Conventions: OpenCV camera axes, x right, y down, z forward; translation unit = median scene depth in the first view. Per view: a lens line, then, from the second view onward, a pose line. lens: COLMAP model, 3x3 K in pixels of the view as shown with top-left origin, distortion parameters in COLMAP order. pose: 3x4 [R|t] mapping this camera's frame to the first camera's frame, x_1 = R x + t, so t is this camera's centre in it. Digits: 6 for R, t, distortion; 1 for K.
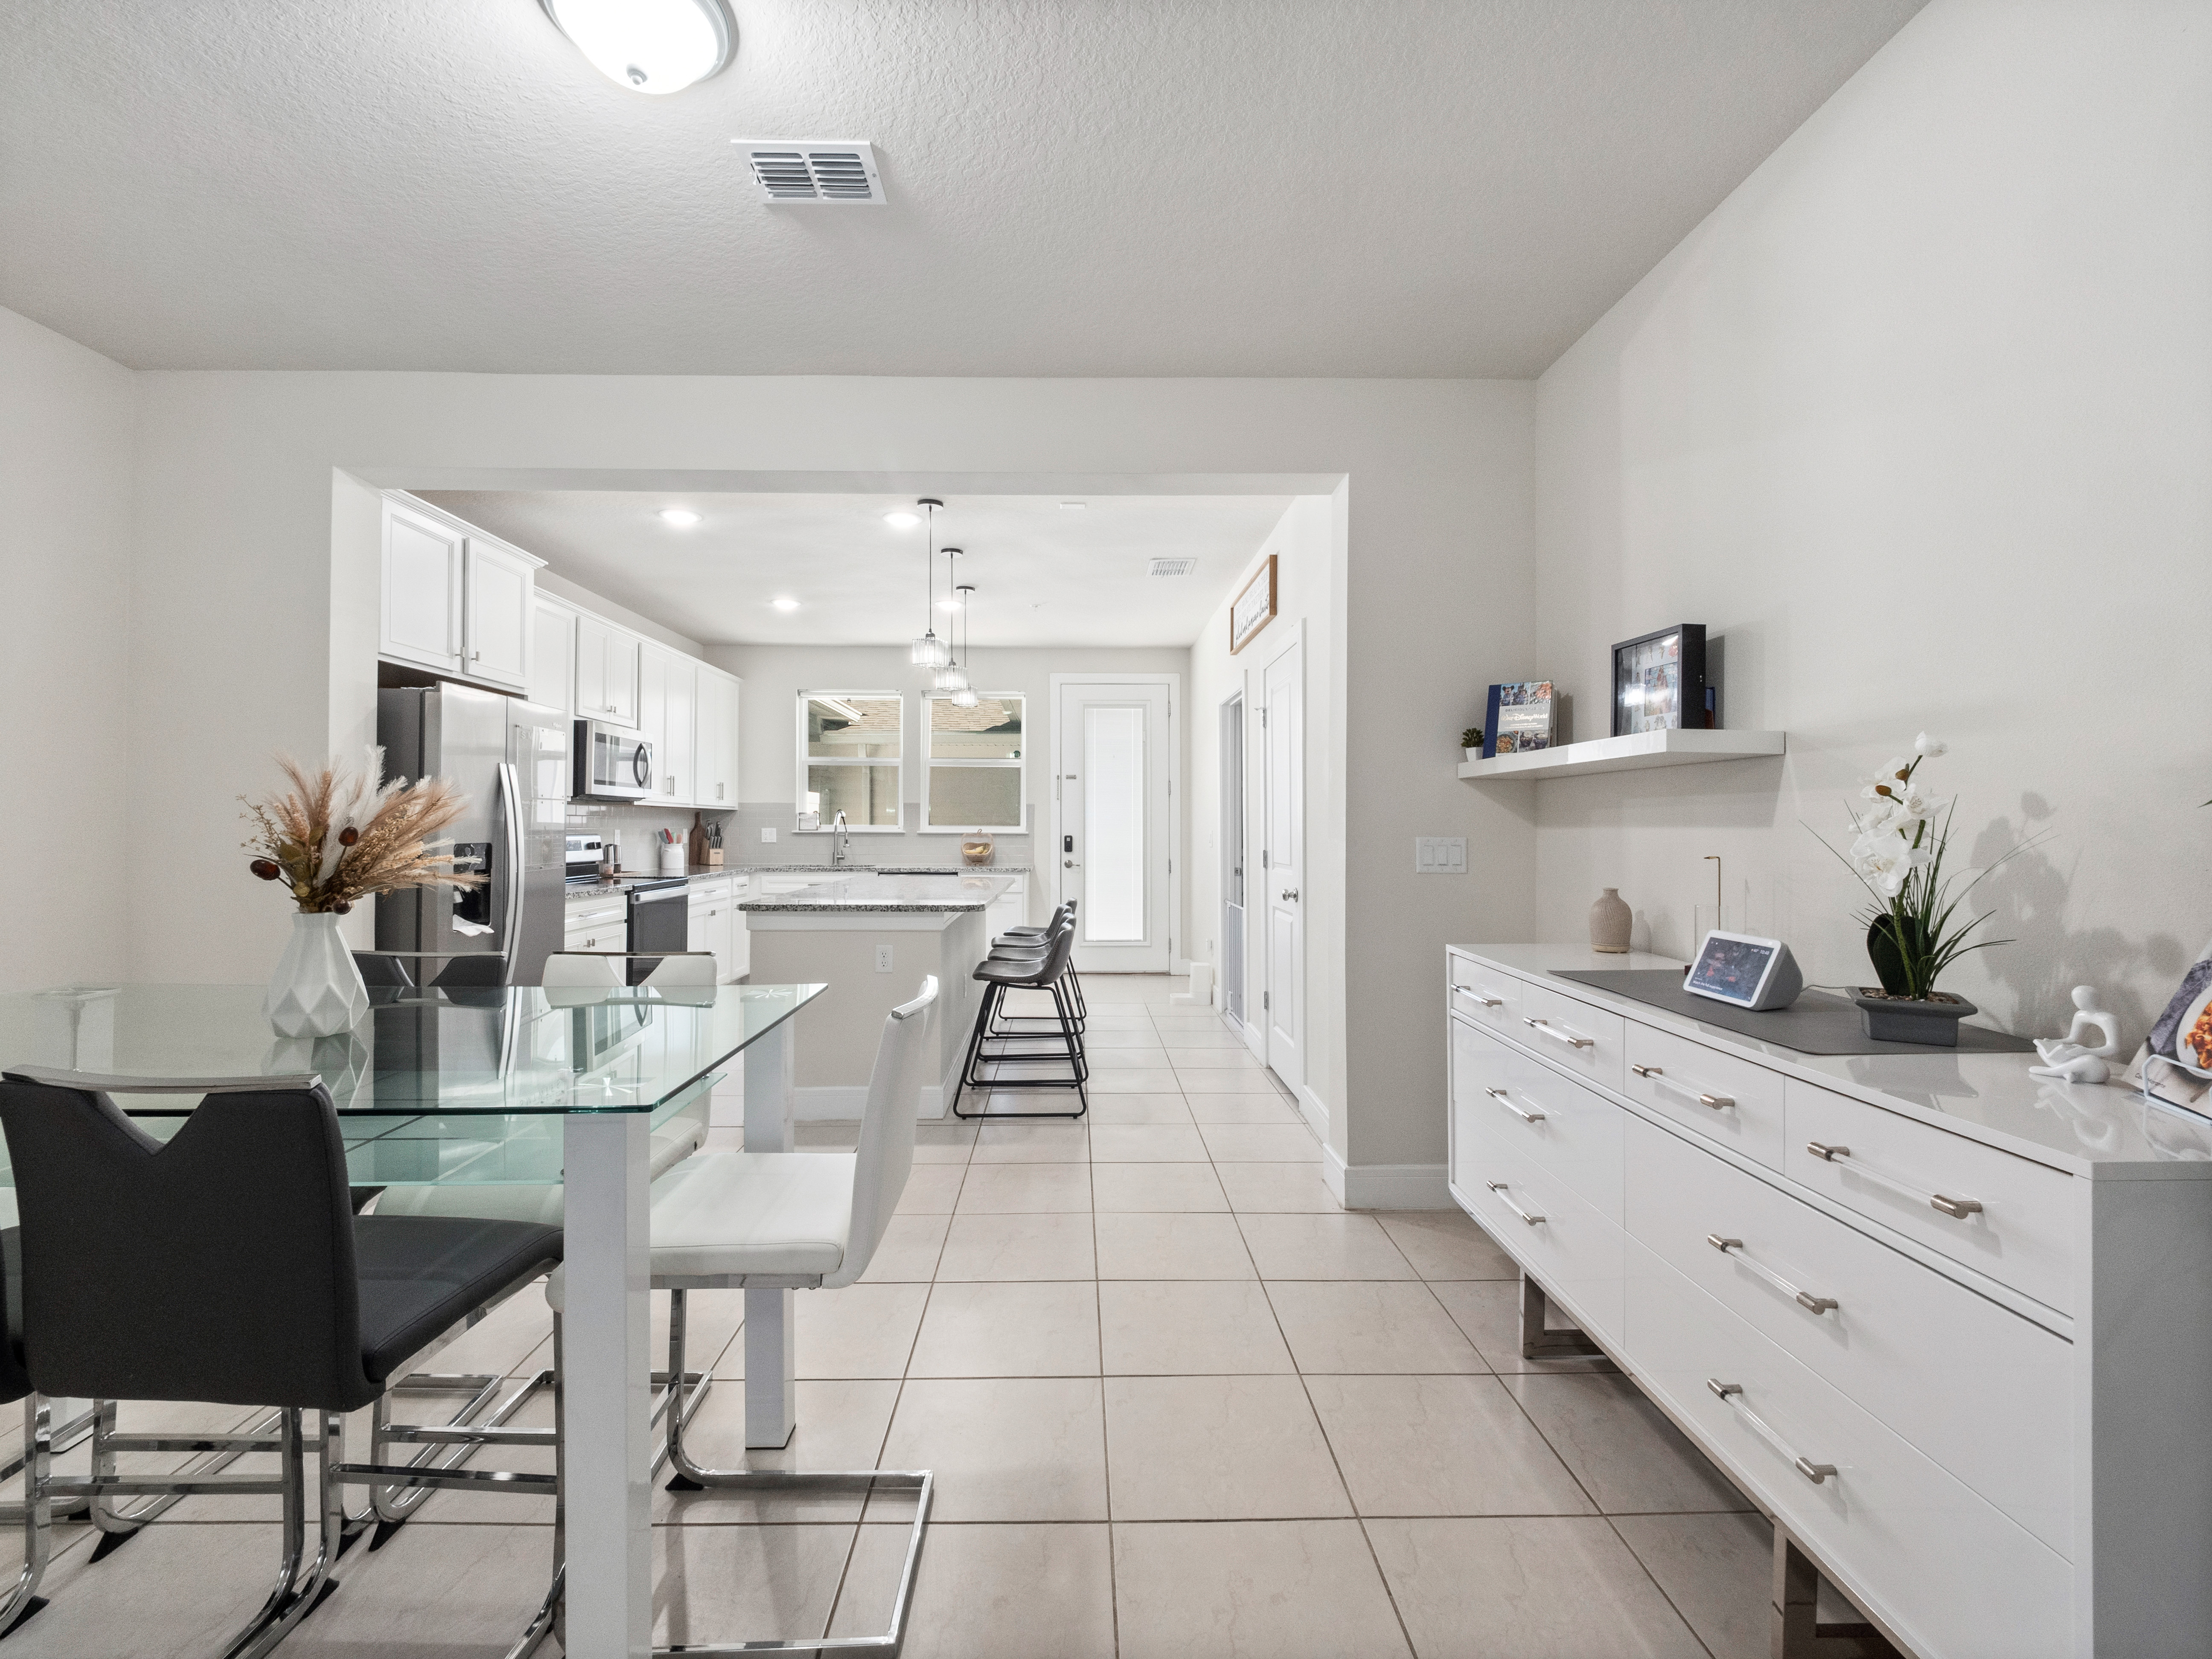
lens RADIAL K [[966.0, 0, 1091.7], [0, 966.0, 845.3], [0, 0, 1]] dist [-0.000023, -0.002446]
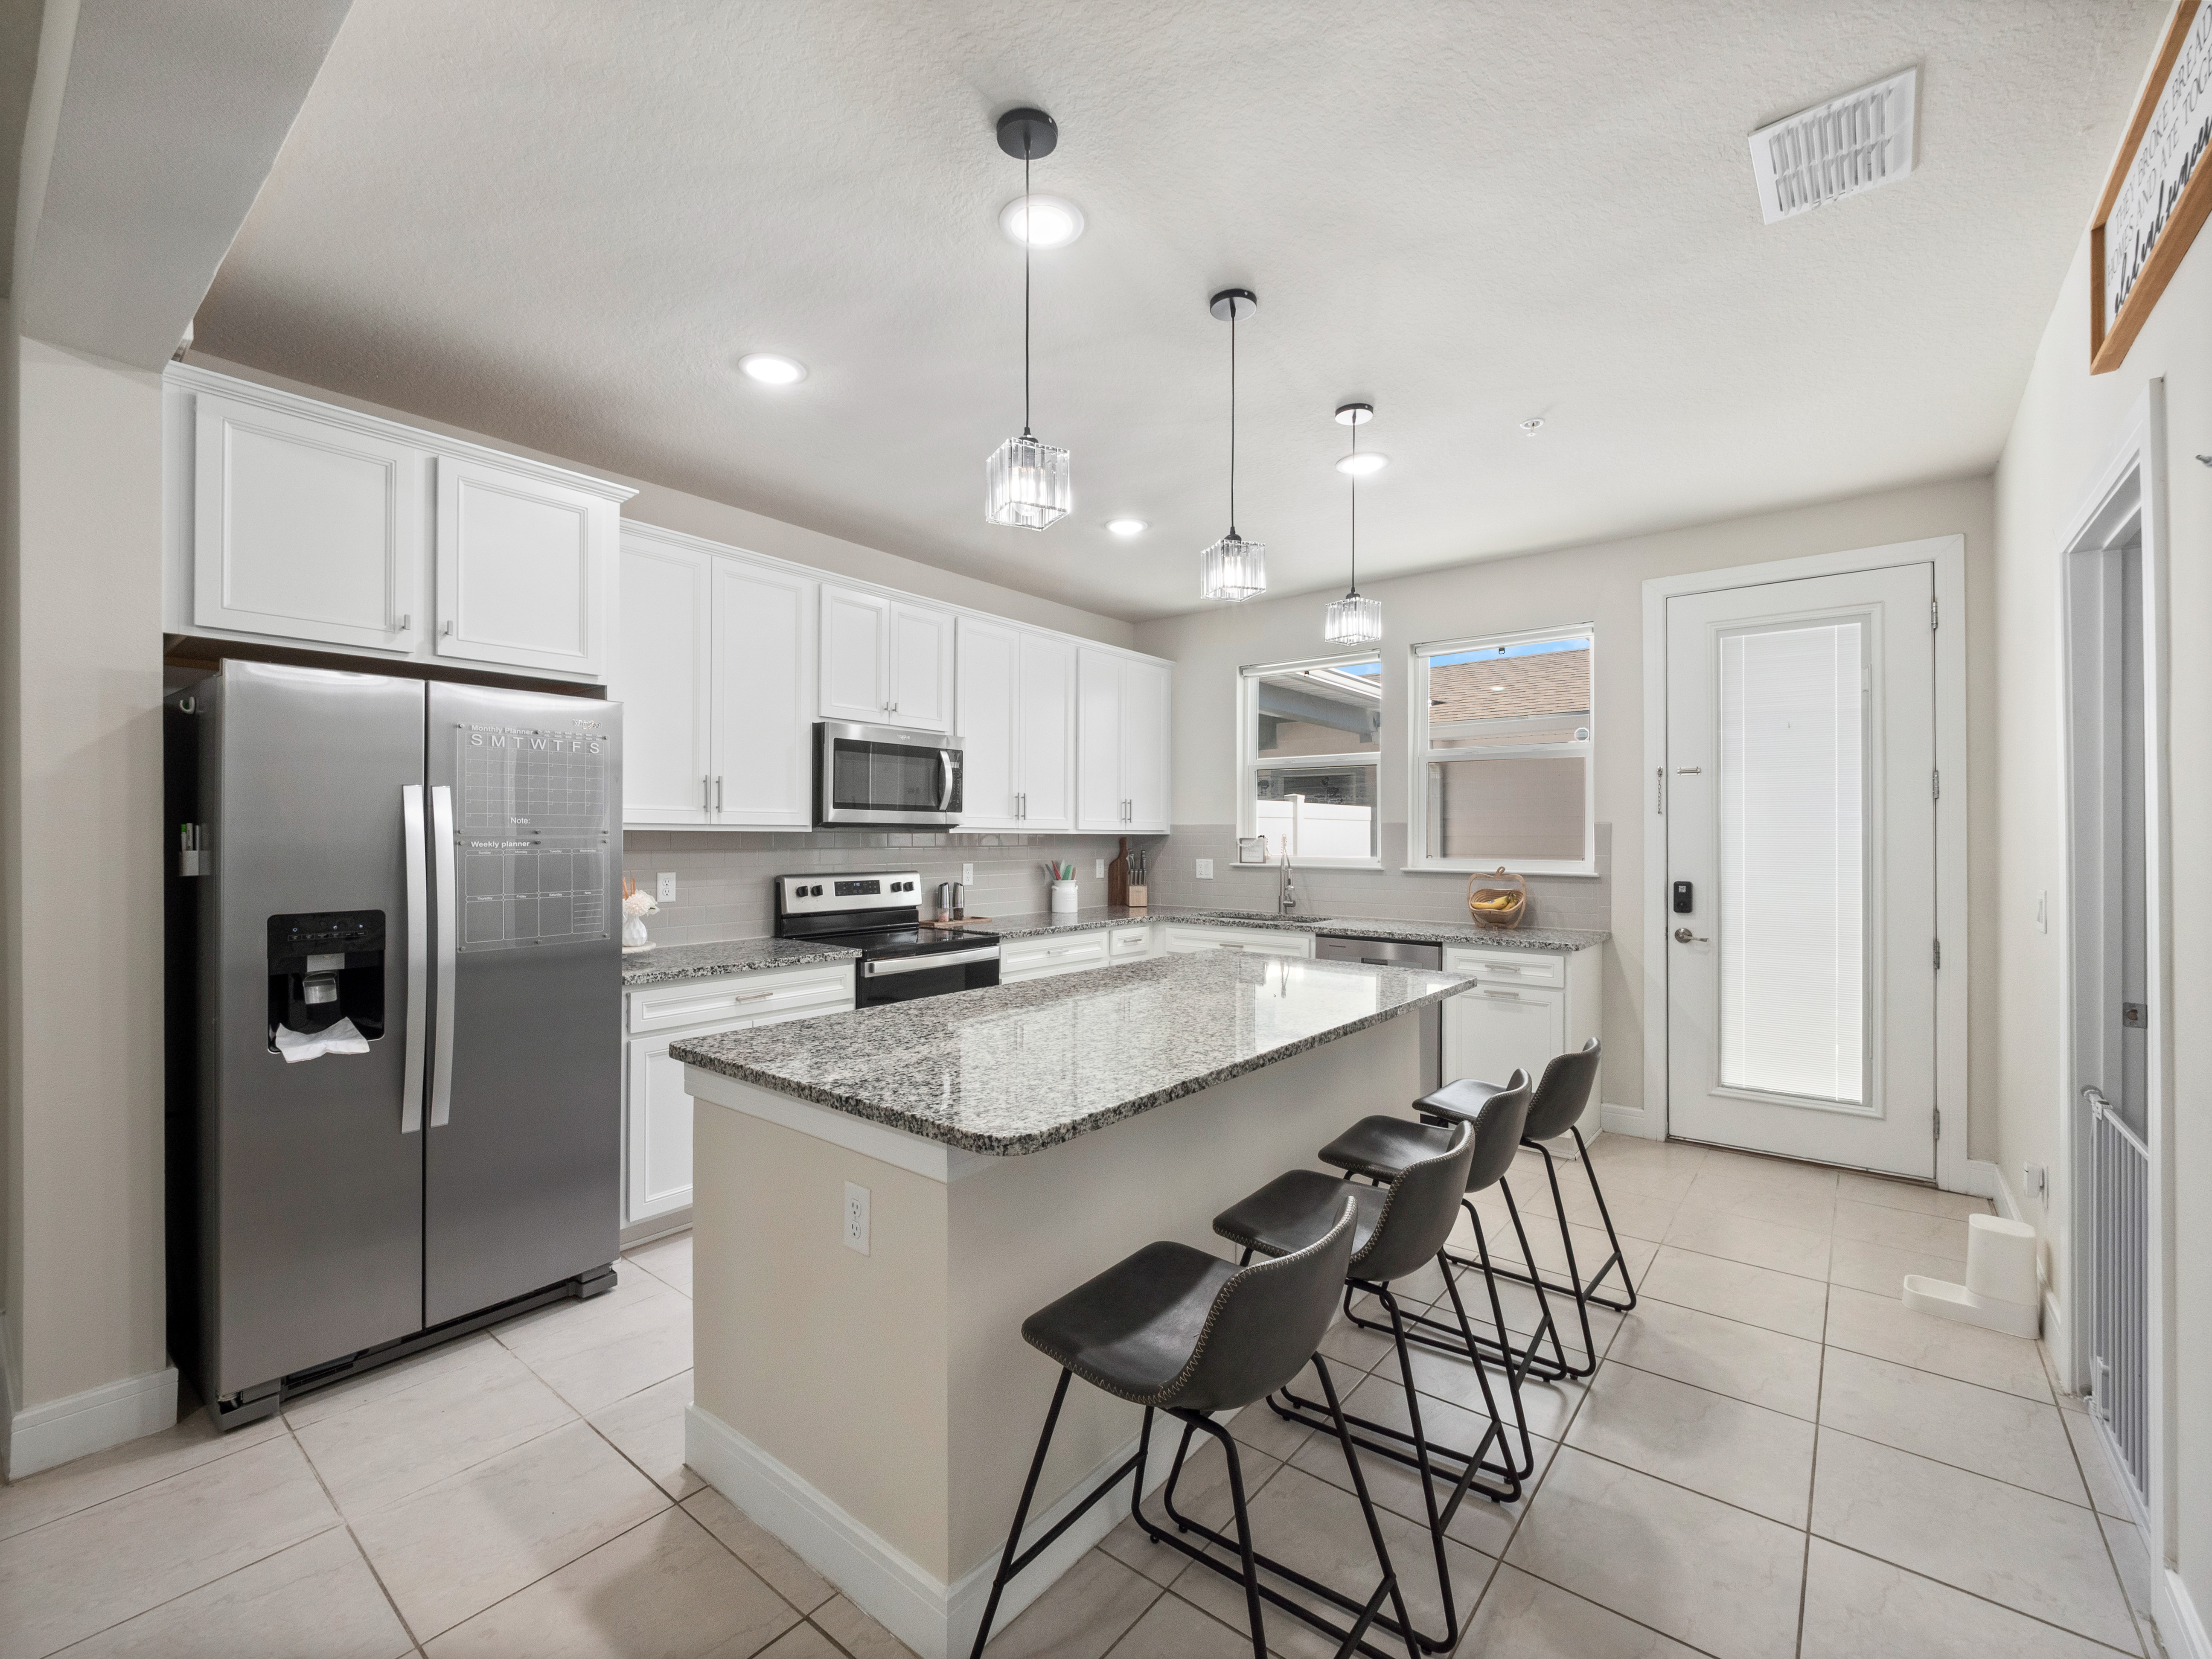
lens RADIAL K [[966.0, 0, 1090.8], [0, 966.0, 835.9], [0, 0, 1]] dist [-0.000023, -0.002446]
pose [[0.767113, -0.000416, -0.641512, 0.096866], [-0.012450, 0.999802, -0.015535, -0.032922], [0.641391, 0.019904, 0.766956, 0.554393]]
